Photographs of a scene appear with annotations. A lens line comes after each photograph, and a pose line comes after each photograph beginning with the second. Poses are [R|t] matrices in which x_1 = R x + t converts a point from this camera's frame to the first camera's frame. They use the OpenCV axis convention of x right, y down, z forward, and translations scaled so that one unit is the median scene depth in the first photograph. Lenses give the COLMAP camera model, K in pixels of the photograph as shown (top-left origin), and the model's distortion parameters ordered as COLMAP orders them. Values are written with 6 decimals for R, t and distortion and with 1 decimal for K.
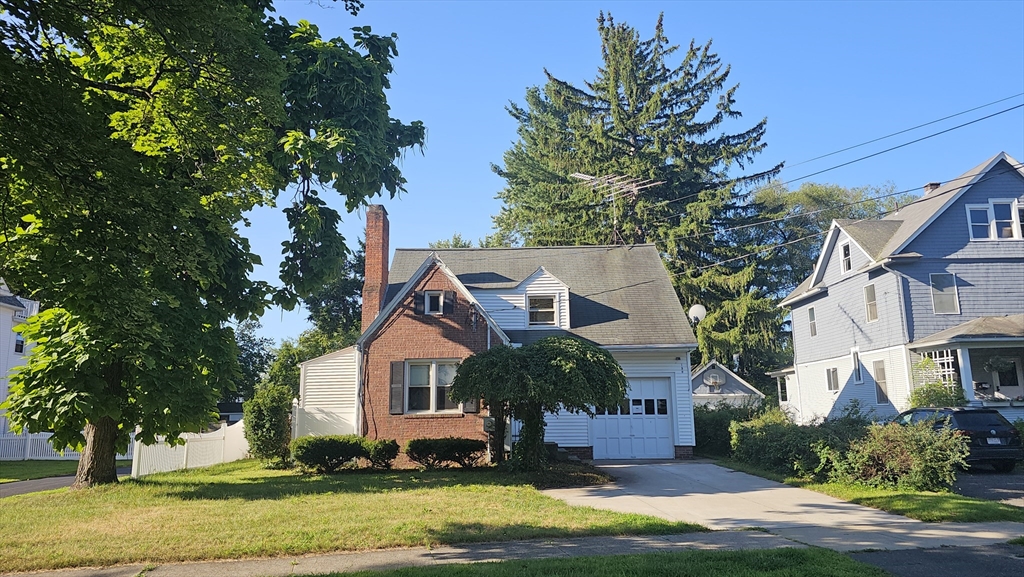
lens RADIAL K [[690.9, 0, 512.0], [0, 690.9, 288.5], [0, 0, 1]] dist [0.029942, -0.001677]
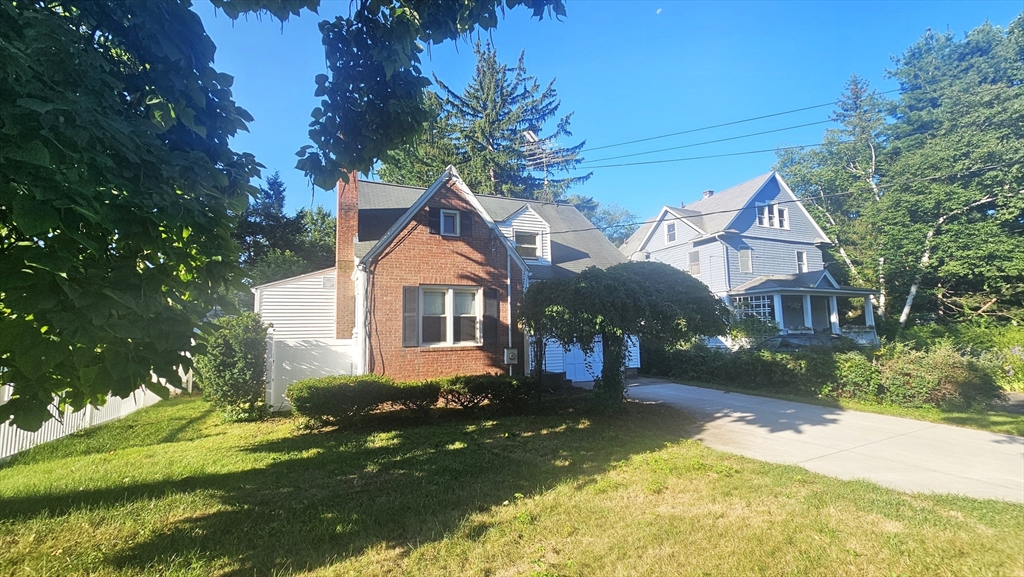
lens RADIAL K [[415.3, 0, 506.3], [0, 415.3, 292.1], [0, 0, 1]] dist [-0.001391, -0.000226]
pose [[0.920134, 0.035585, 0.389984, -0.197974], [-0.063656, 0.996209, 0.059290, 0.057530], [-0.386396, -0.079380, 0.918911, 0.369026]]
